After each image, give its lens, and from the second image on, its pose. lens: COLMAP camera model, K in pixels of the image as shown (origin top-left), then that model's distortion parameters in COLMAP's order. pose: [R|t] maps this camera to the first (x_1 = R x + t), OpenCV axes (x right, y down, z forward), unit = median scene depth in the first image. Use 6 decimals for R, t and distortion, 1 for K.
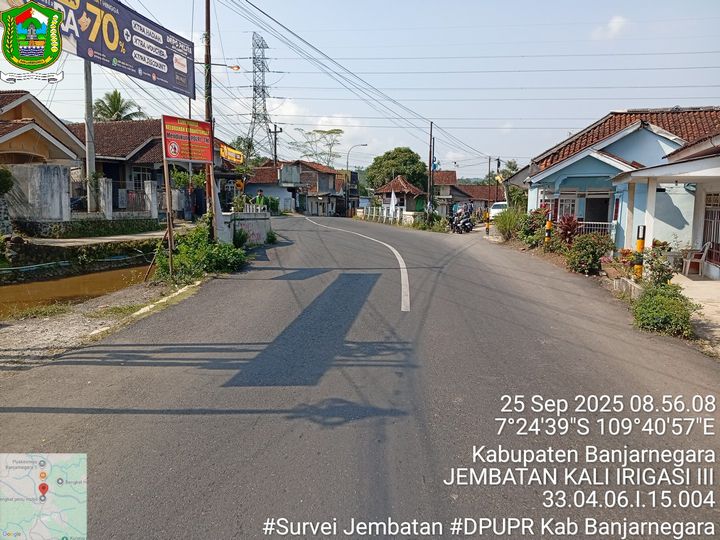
lens RADIAL K [[558.2, 0, 359.2], [0, 558.2, 275.1], [0, 0, 1]] dist [0.073181, -0.120273]
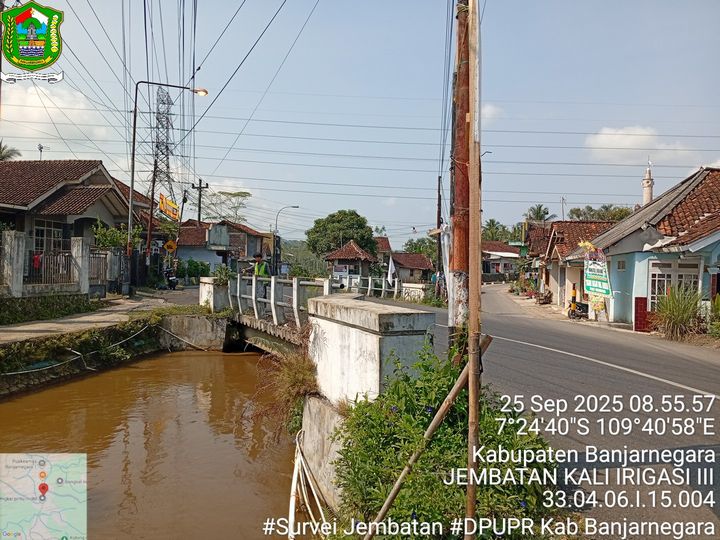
lens RADIAL K [[558.2, 0, 358.3], [0, 558.2, 270.9], [0, 0, 1]] dist [0.073181, -0.120273]
pose [[0.981419, 0.013728, 0.191384, -0.105670], [0.010065, 0.992381, -0.122795, -0.025561], [-0.191612, 0.122440, 0.973804, 0.174506]]
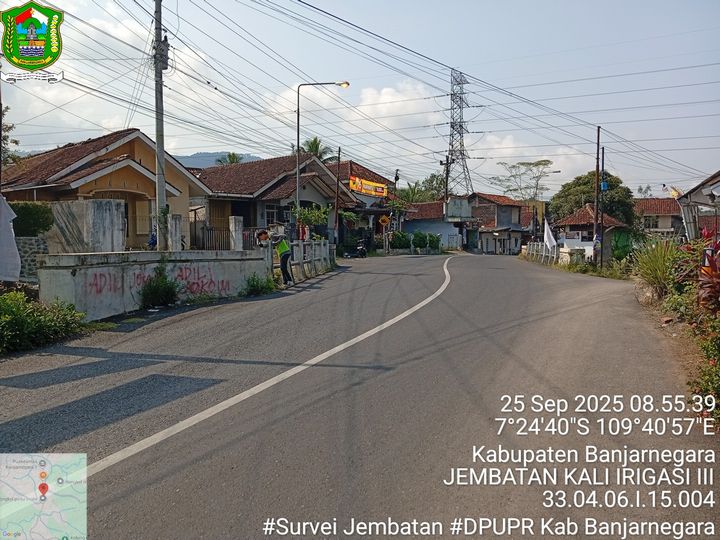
lens RADIAL K [[558.2, 0, 353.3], [0, 558.2, 268.6], [0, 0, 1]] dist [0.073181, -0.120273]
pose [[0.925151, 0.006399, -0.379545, 0.082543], [-0.036402, 0.996745, -0.071926, -0.017011], [0.377849, 0.080359, 0.922373, 0.156996]]
